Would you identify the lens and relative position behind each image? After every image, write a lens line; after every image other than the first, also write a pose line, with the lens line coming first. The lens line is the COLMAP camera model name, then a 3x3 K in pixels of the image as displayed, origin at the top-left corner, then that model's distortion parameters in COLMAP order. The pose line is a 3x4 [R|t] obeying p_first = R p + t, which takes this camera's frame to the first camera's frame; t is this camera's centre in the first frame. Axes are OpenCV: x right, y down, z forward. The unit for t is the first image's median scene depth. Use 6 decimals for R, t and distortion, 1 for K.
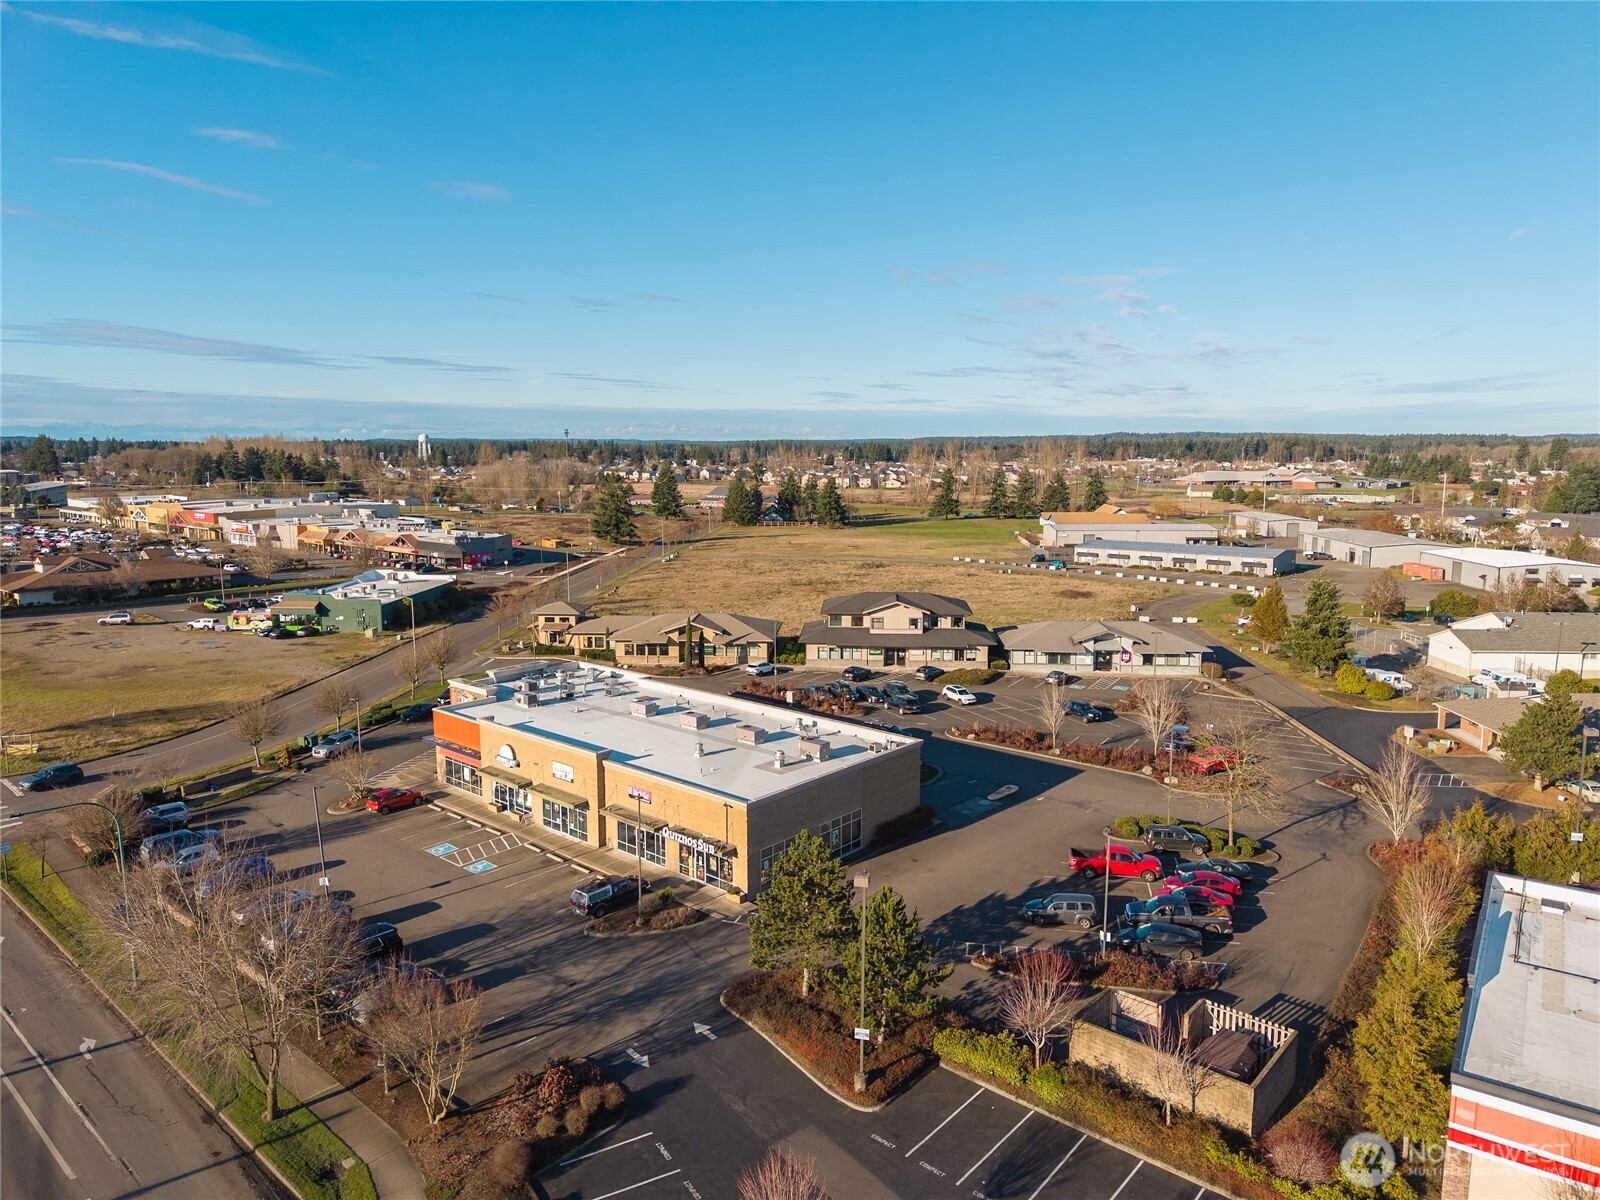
lens RADIAL K [[1067.9, 0, 796.8], [0, 1067.9, 596.2], [0, 0, 1]] dist [0.065608, -0.081829]
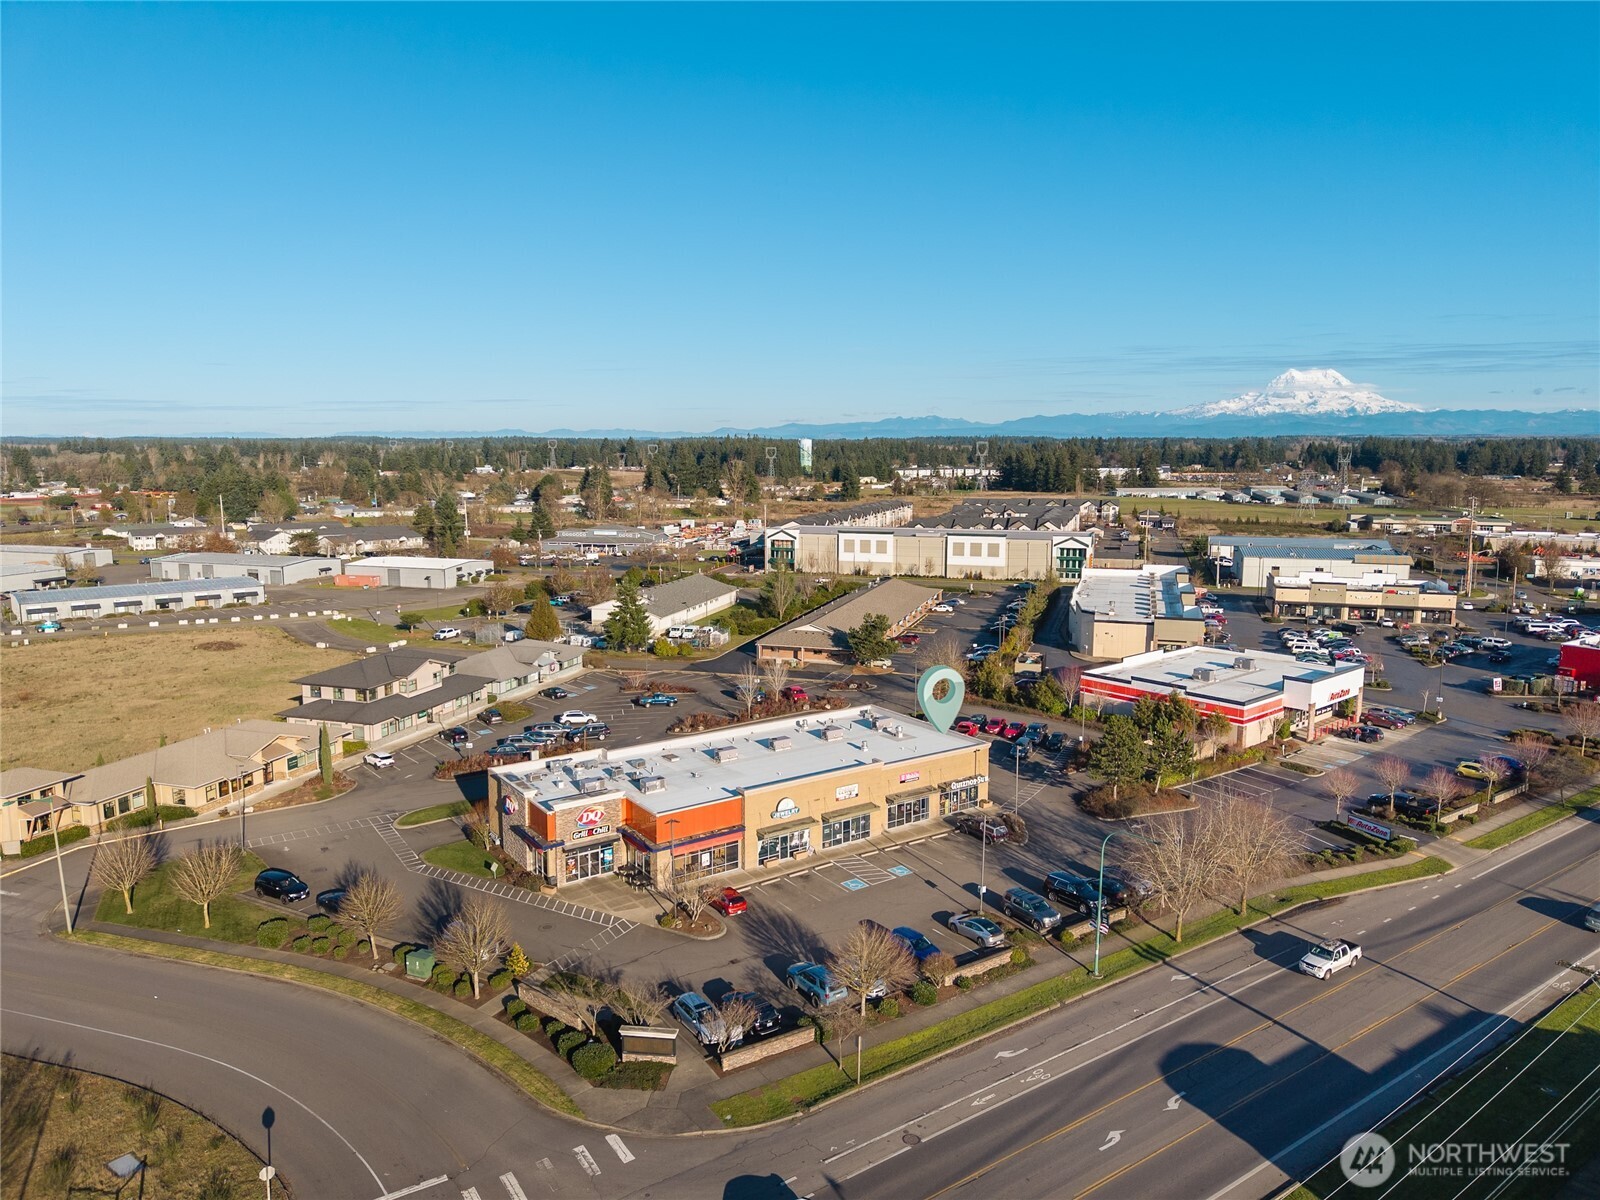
lens RADIAL K [[1080.6, 0, 802.0], [0, 1080.6, 580.4], [0, 0, 1]] dist [0.061484, -0.084861]
pose [[0.237348, -0.120372, 0.963938, -0.800981], [0.137451, 0.986471, 0.089342, -0.111376], [-0.961651, 0.111289, 0.250682, 0.407130]]
